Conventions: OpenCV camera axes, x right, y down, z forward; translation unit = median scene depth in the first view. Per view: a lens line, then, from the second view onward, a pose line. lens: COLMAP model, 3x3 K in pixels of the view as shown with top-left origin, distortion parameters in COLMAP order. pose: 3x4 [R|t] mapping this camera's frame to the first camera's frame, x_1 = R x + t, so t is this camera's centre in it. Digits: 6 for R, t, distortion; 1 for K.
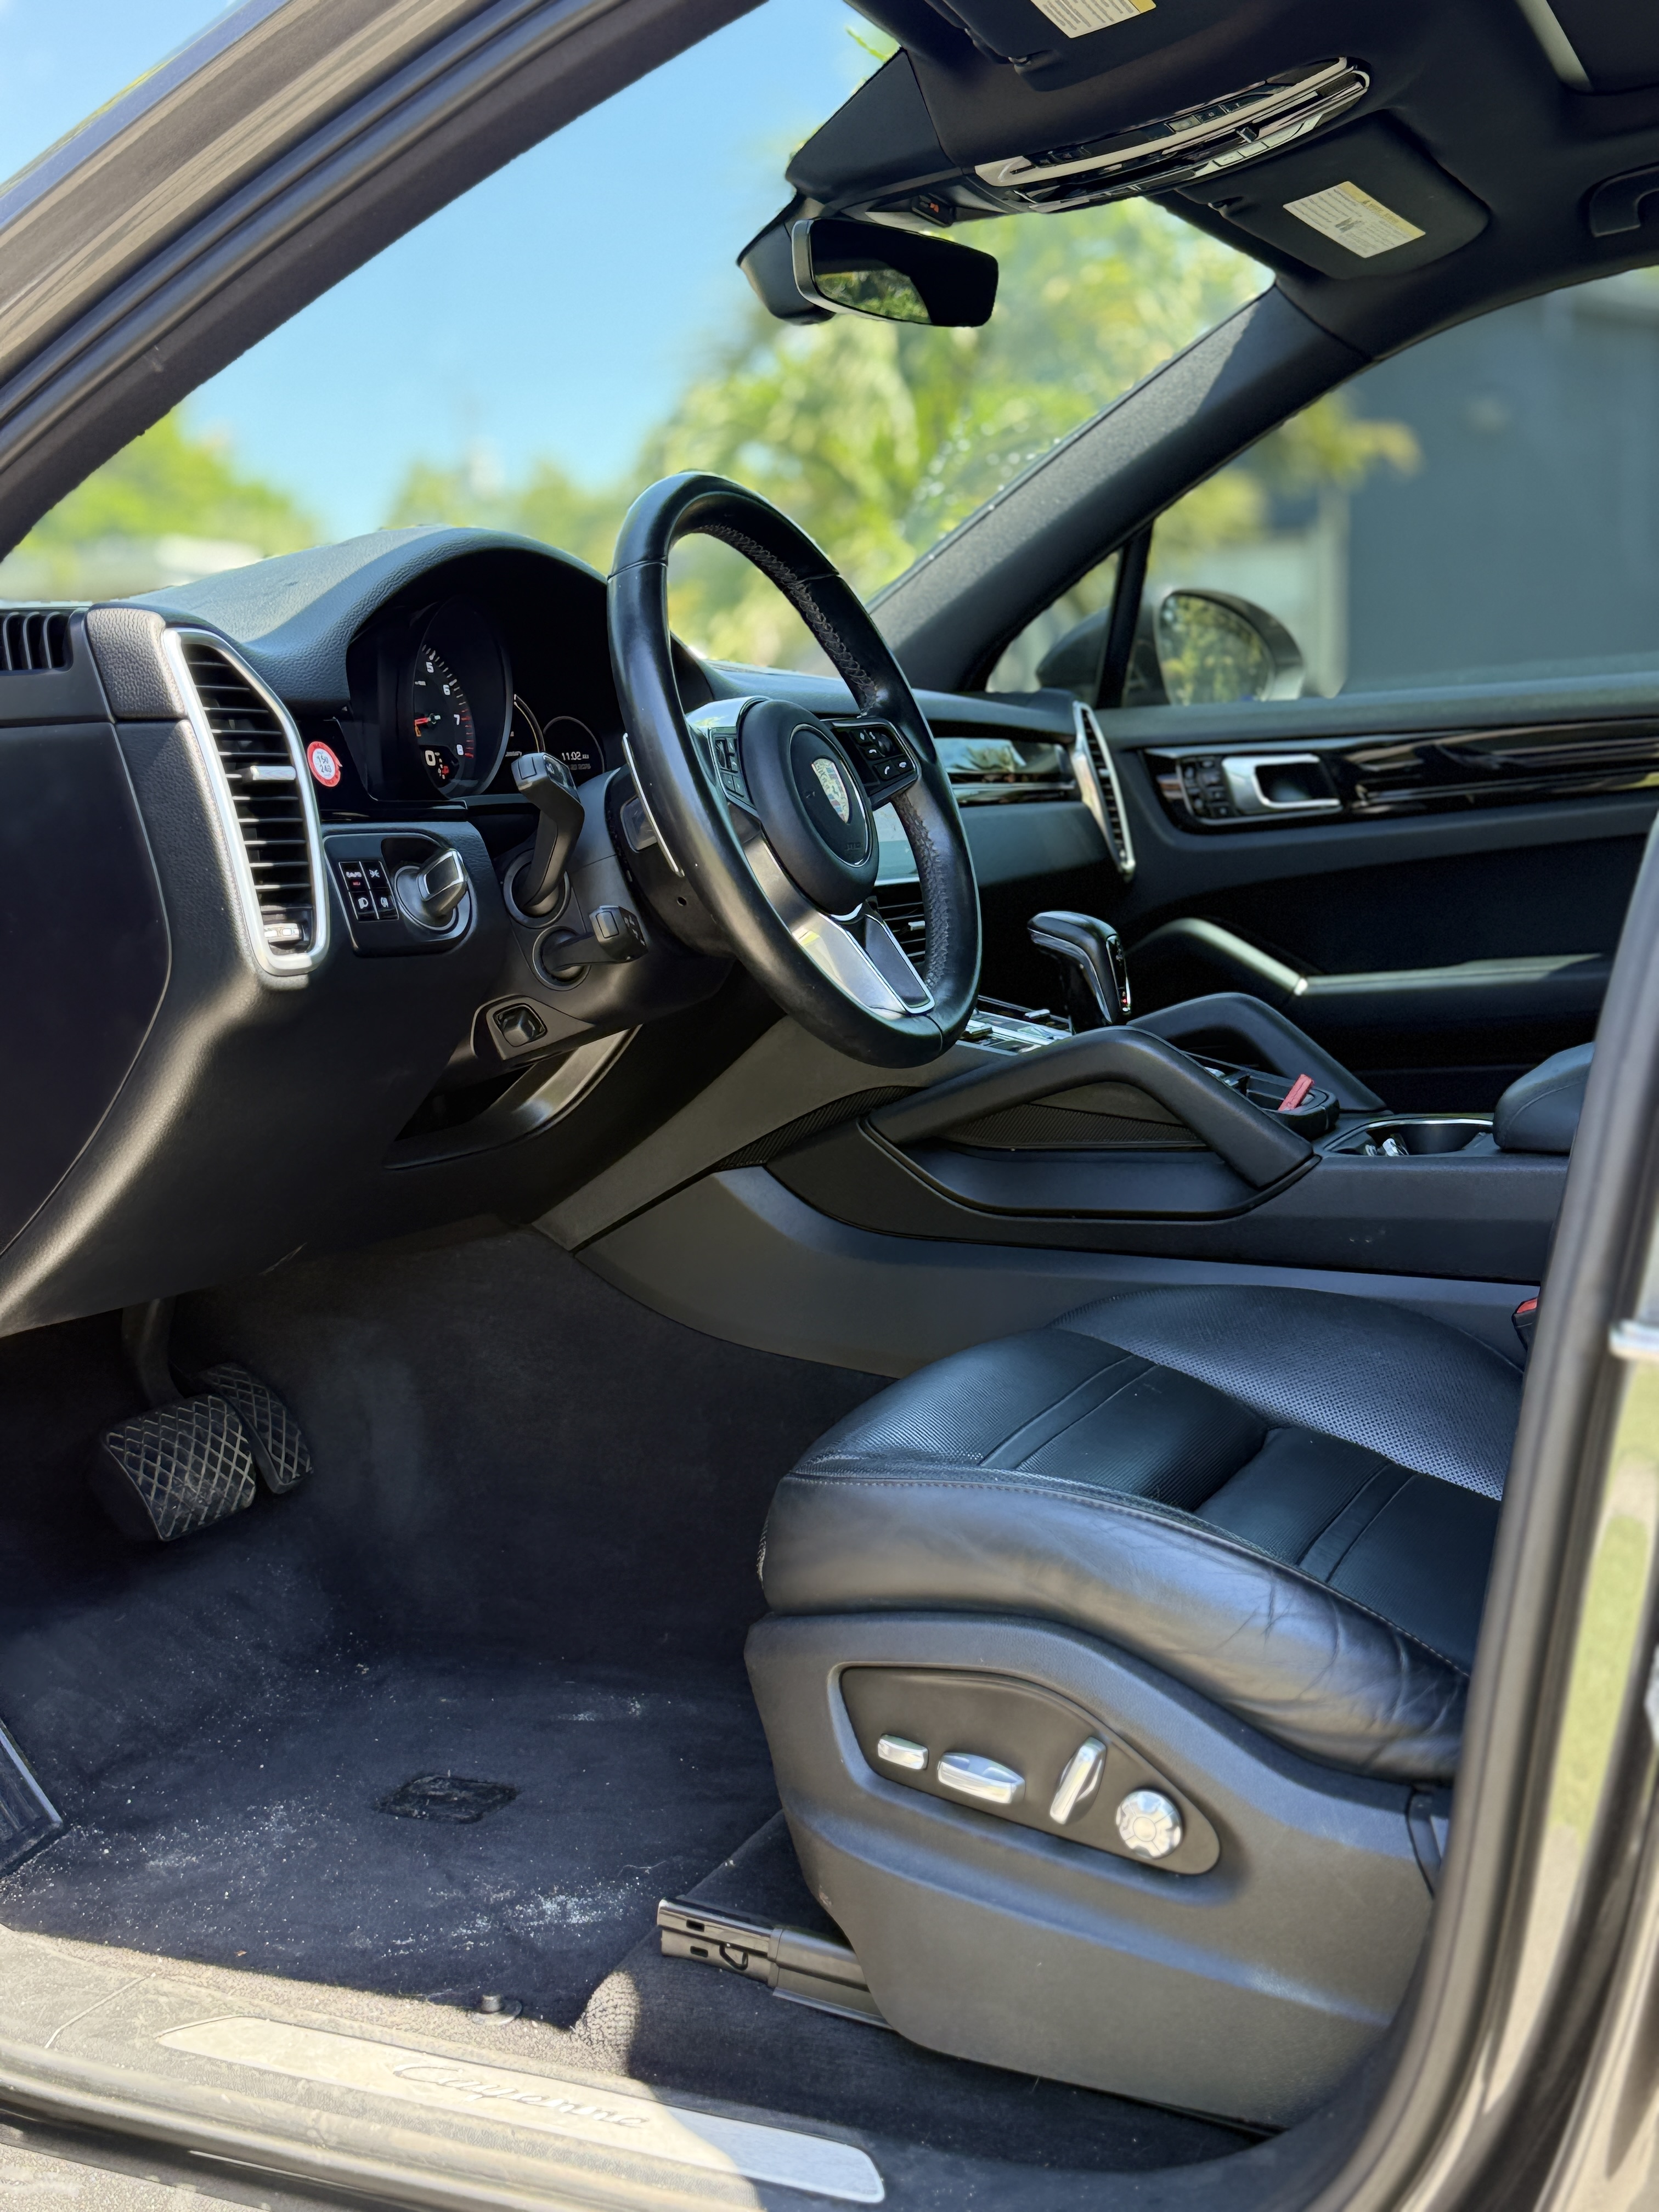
lens RADIAL K [[2651.9, 0, 829.5], [0, 2651.9, 1117.2], [0, 0, 1]] dist [0.190658, -0.495730]
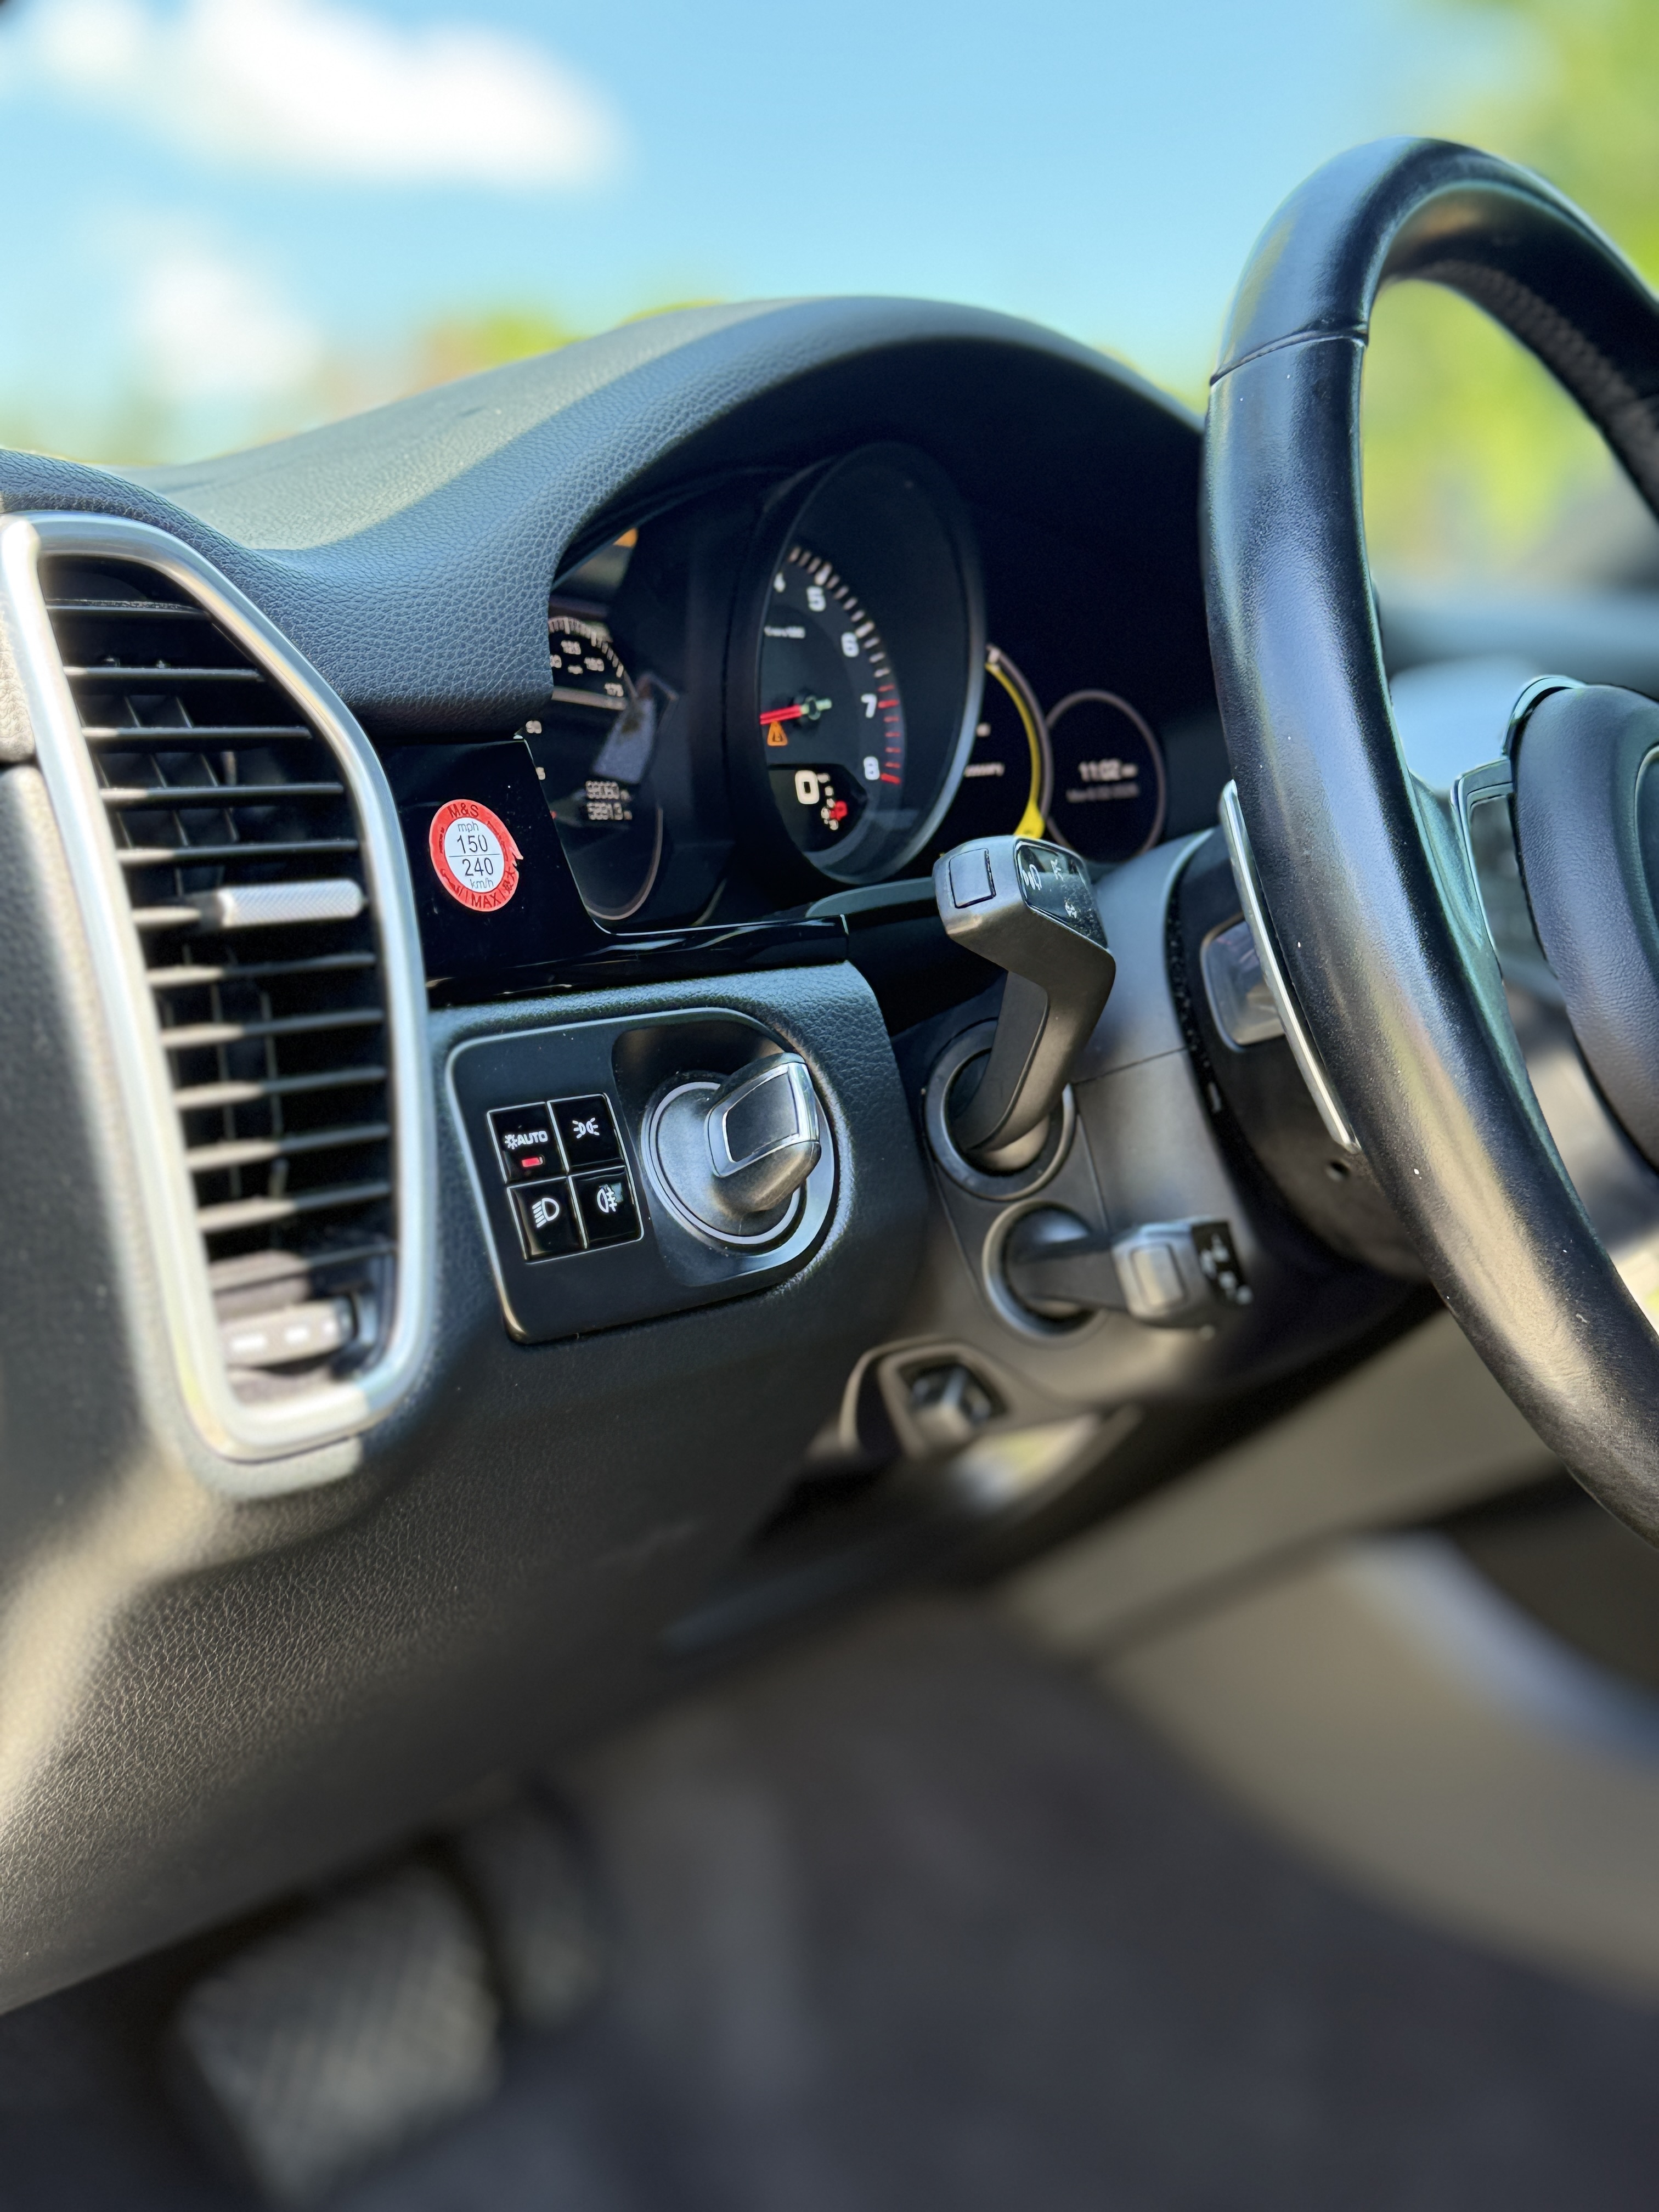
lens RADIAL K [[2651.9, 0, 829.5], [0, 2651.9, 1117.2], [0, 0, 1]] dist [0.190658, -0.495730]
pose [[0.979600, 0.050550, -0.194495, -0.054558], [-0.042980, 0.998152, 0.042948, -0.107314], [0.196307, -0.033713, 0.979963, 0.589620]]
